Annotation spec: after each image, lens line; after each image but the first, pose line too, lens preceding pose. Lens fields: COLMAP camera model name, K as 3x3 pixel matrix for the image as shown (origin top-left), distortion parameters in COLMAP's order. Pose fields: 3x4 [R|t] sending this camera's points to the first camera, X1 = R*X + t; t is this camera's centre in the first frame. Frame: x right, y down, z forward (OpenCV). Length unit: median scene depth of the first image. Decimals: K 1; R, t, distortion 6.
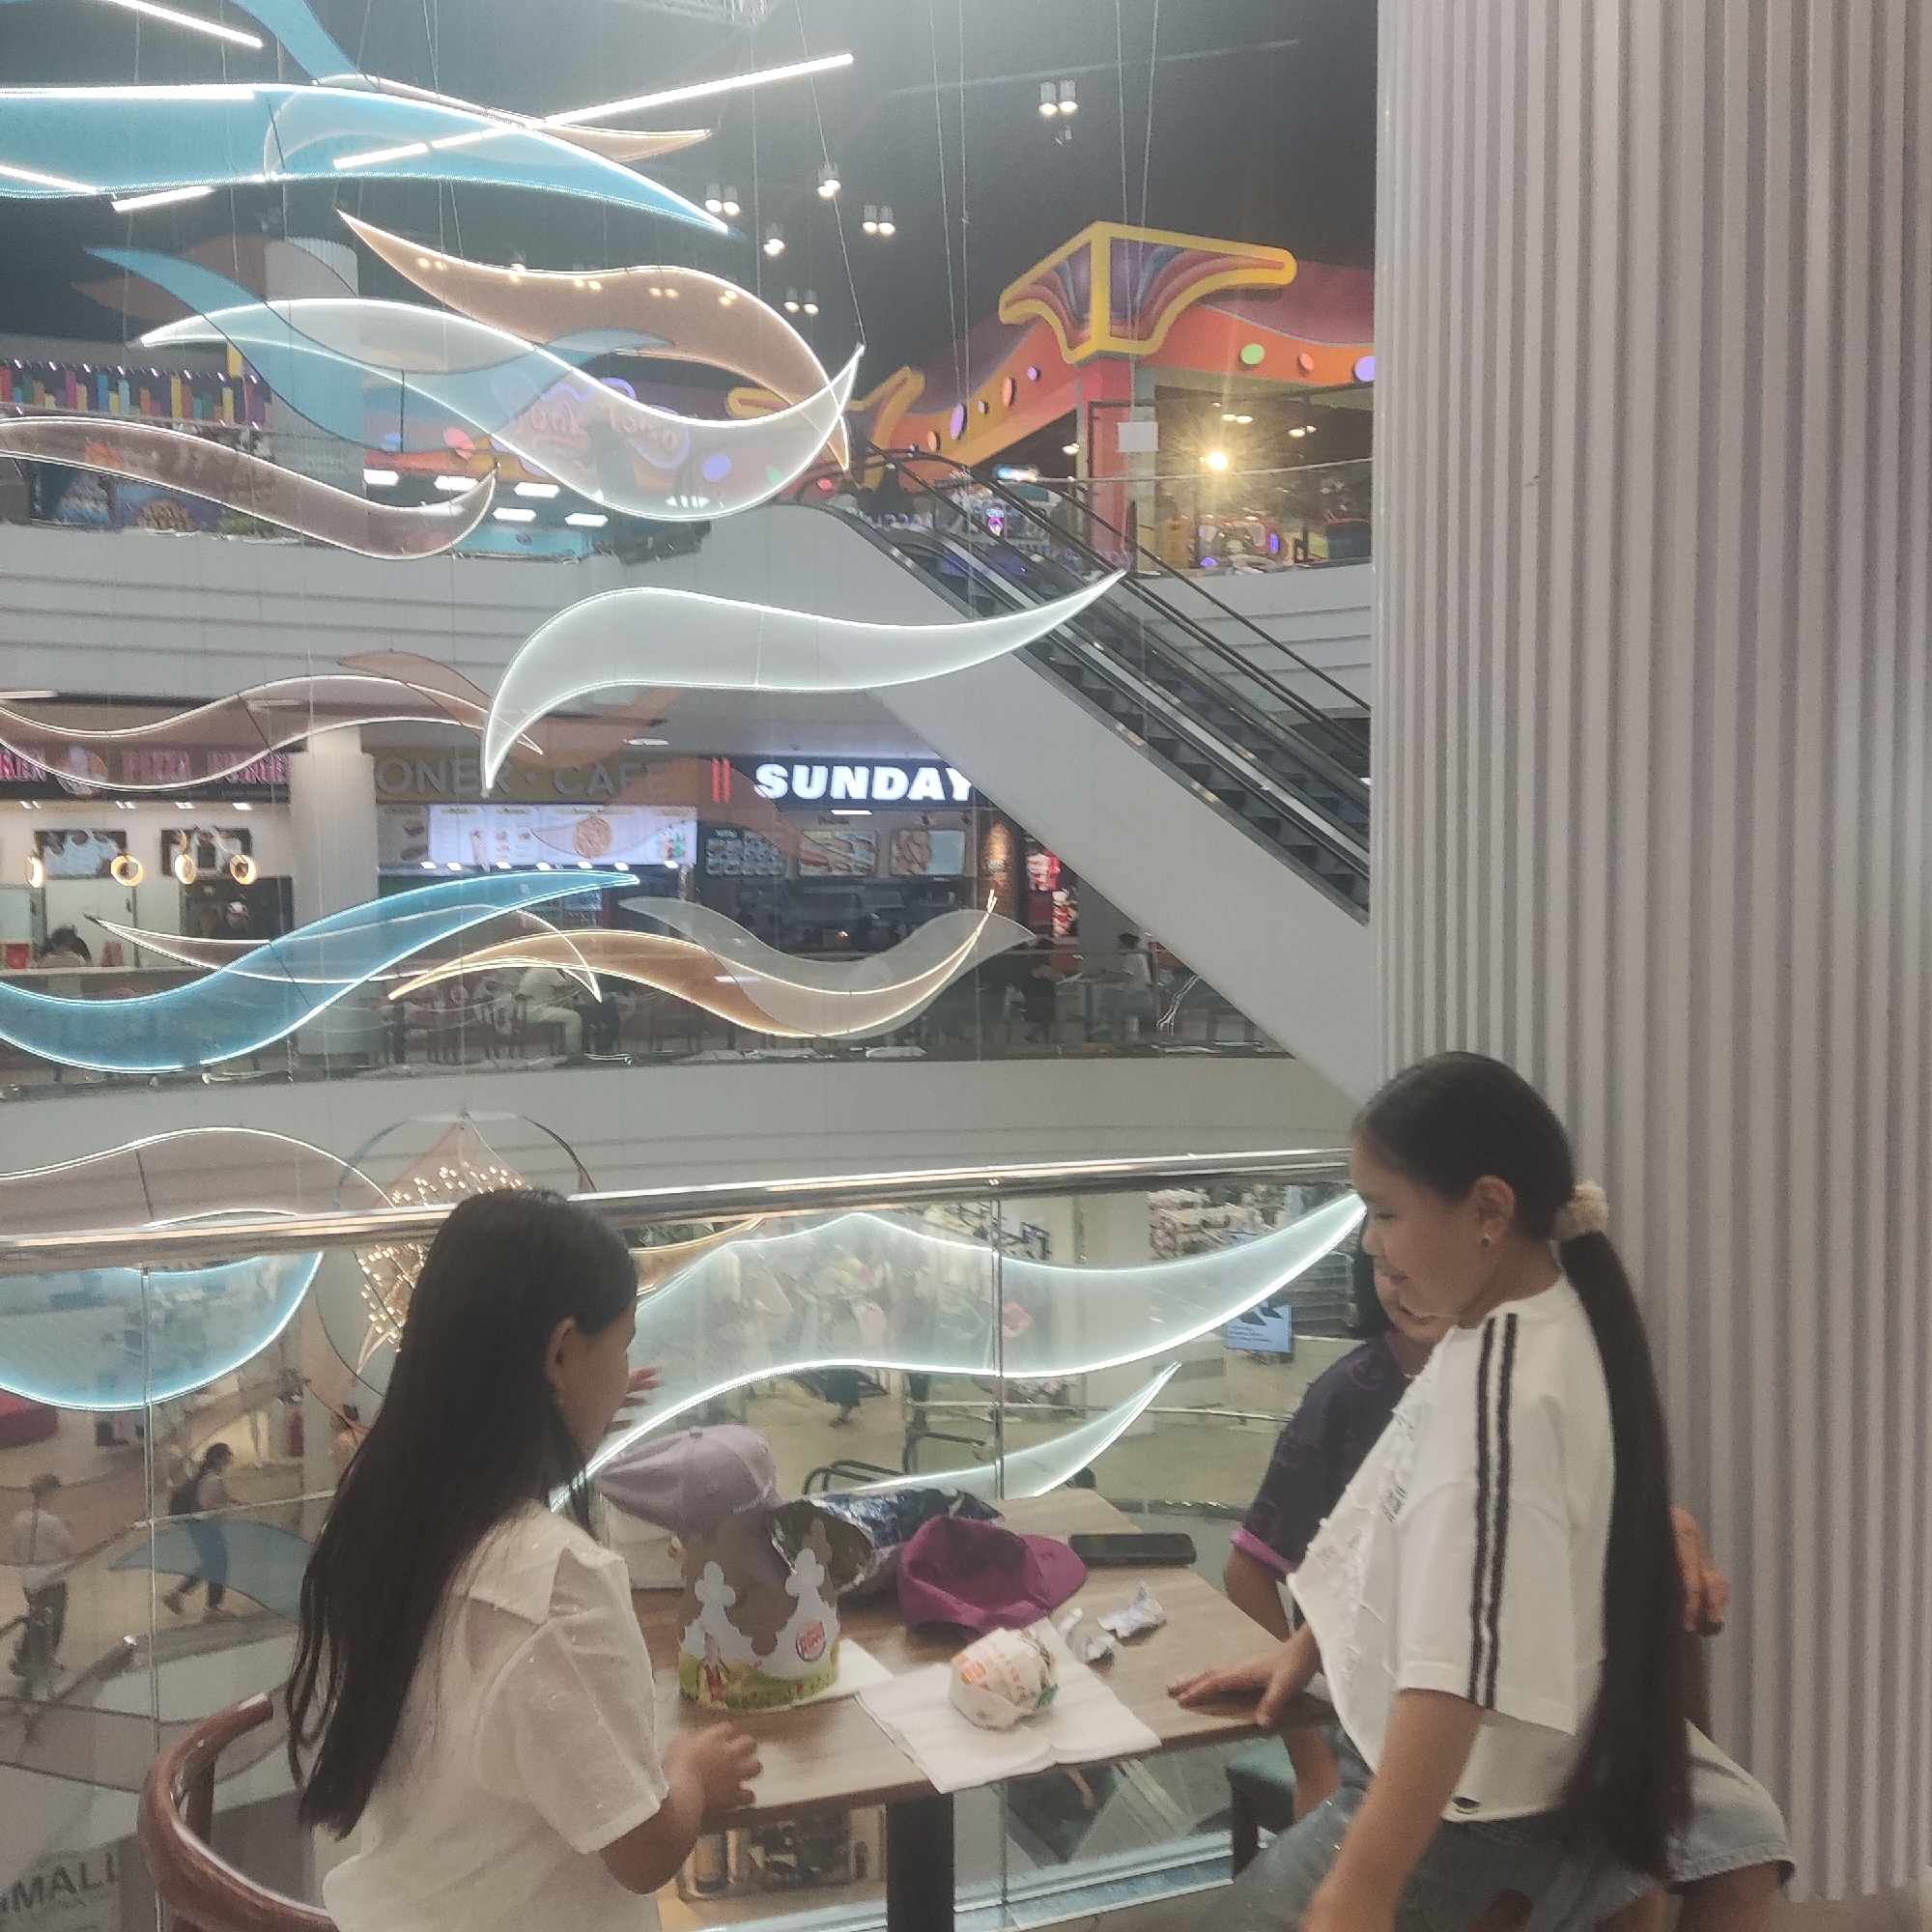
lens RADIAL K [[1873.2, 0, 942.2], [0, 1873.2, 997.1], [0, 0, 1]] dist [0.132830, -0.185077]
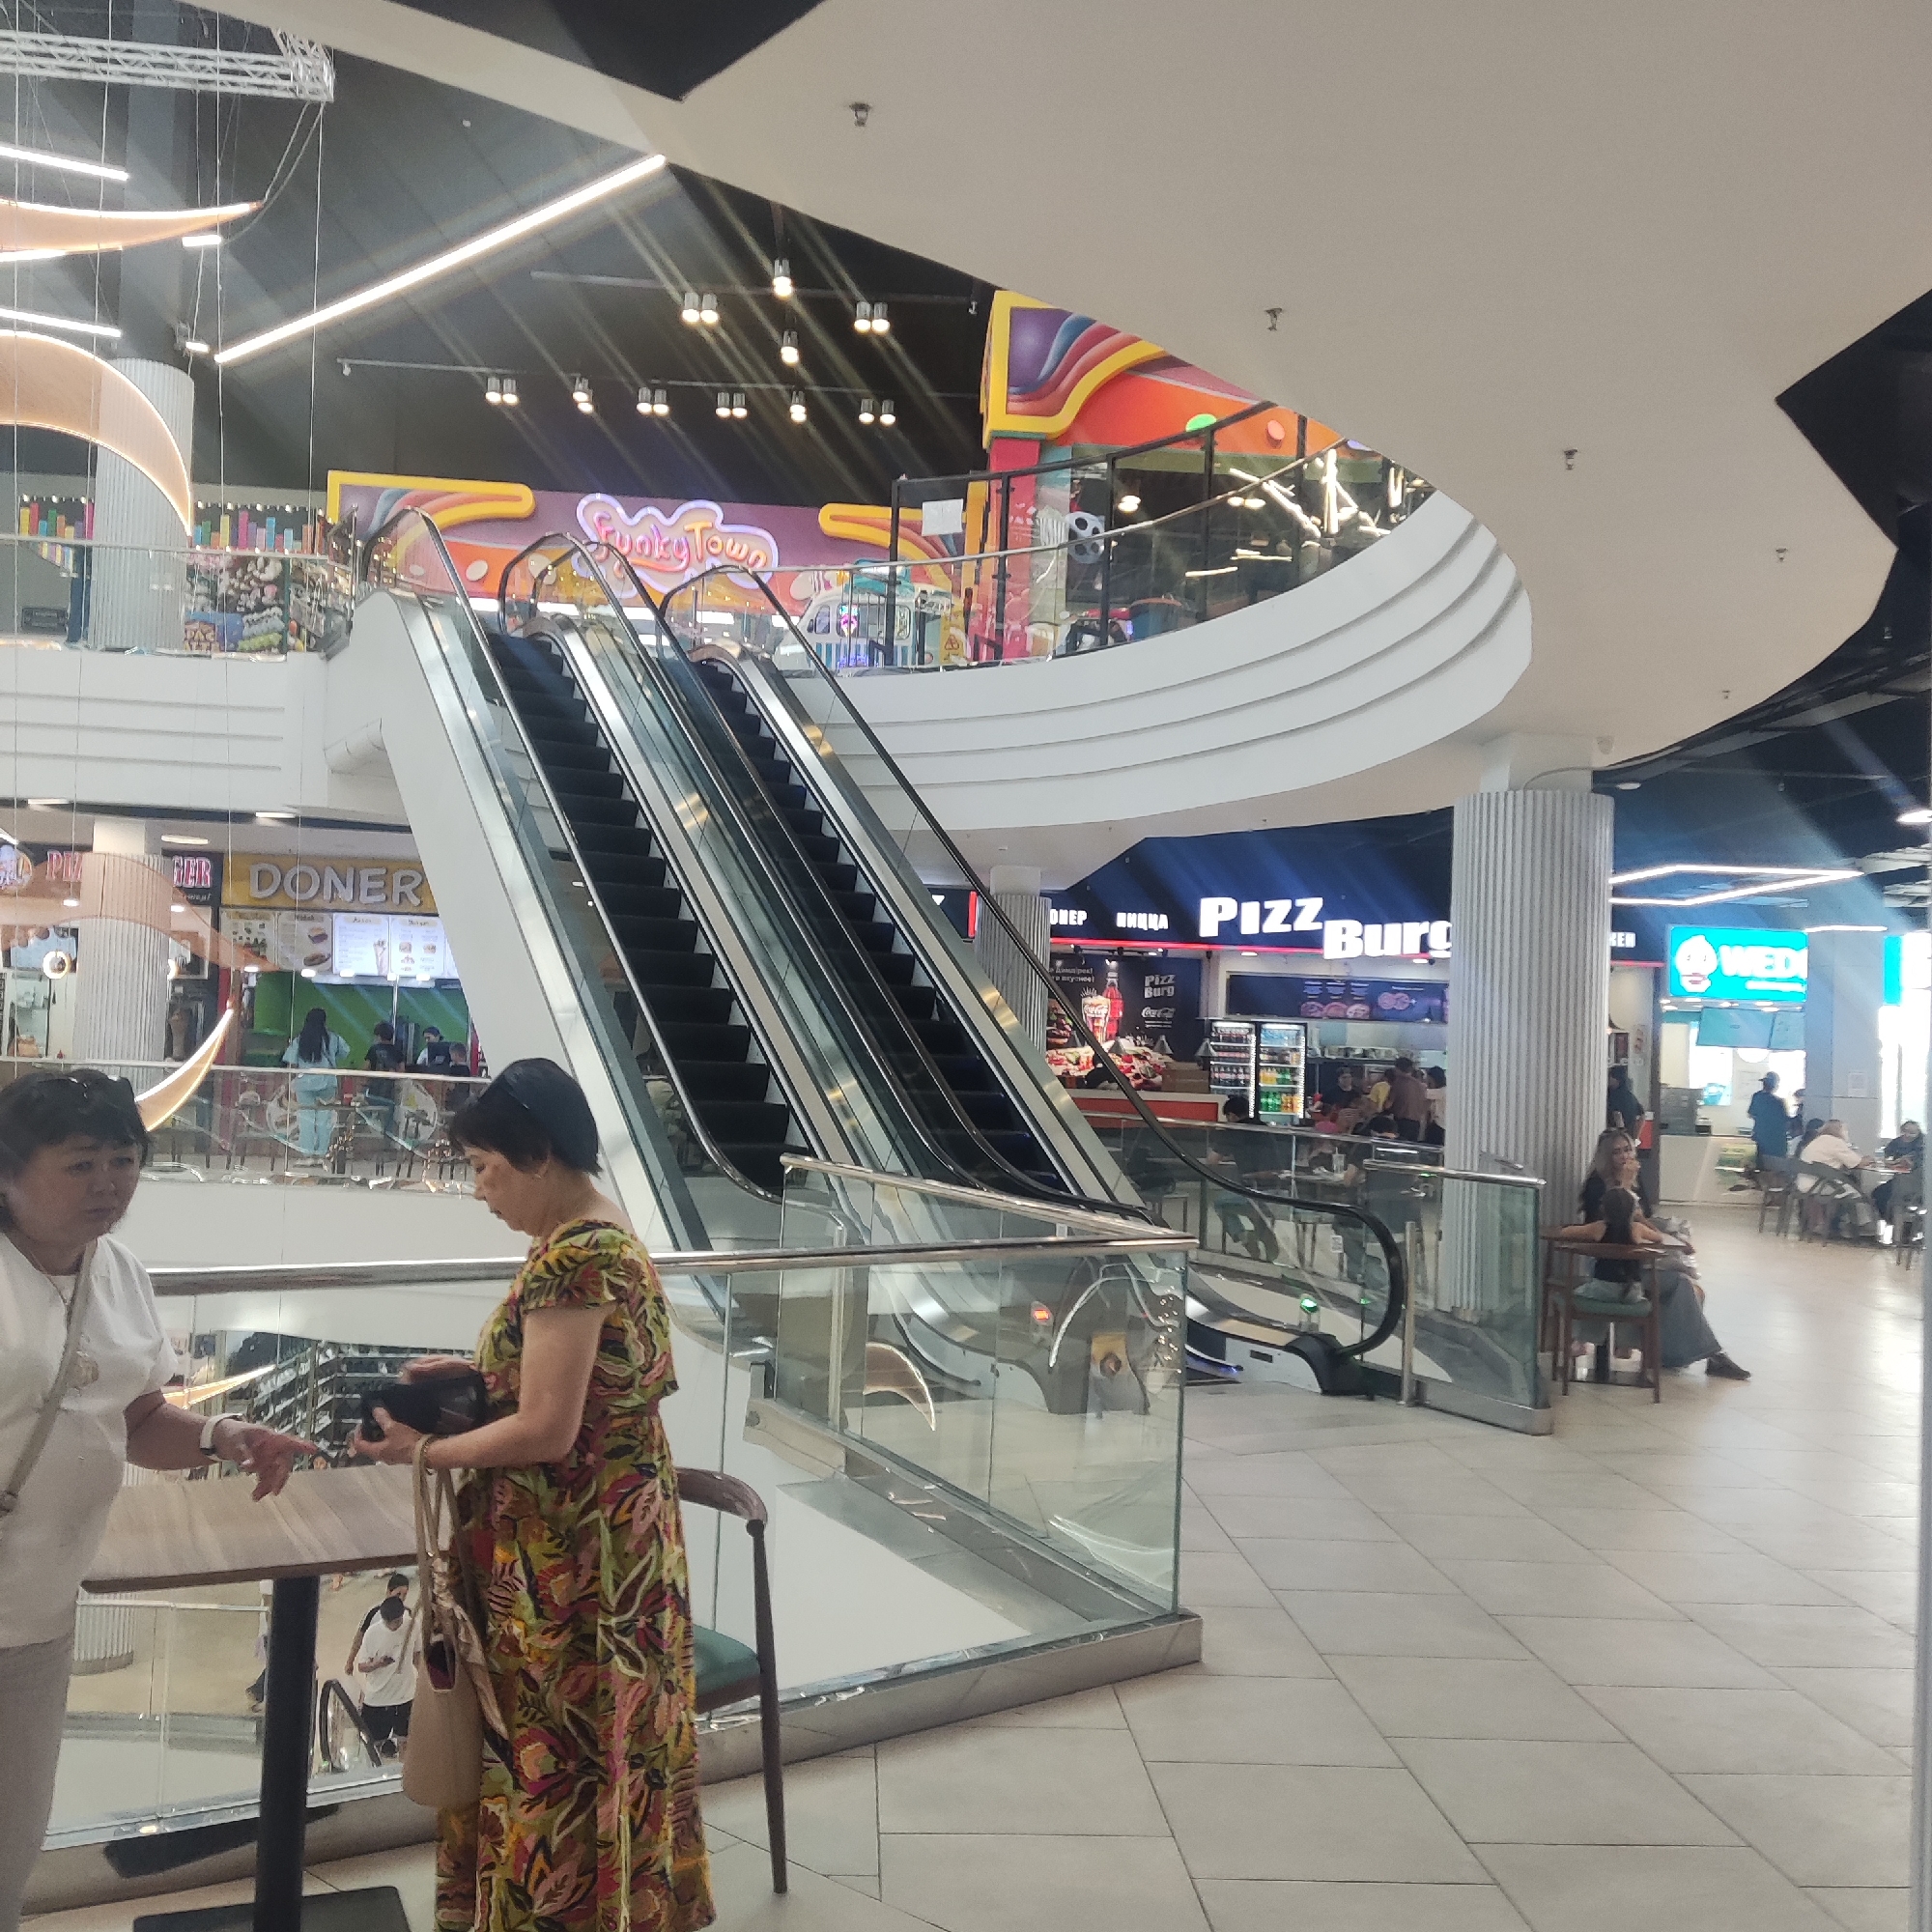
lens RADIAL K [[1873.2, 0, 942.2], [0, 1873.2, 997.1], [0, 0, 1]] dist [0.132830, -0.185077]
pose [[0.938521, 0.045153, -0.342258, 0.373043], [-0.071613, 0.995308, -0.065065, -0.015589], [0.337714, 0.085575, 0.937351, 0.177103]]
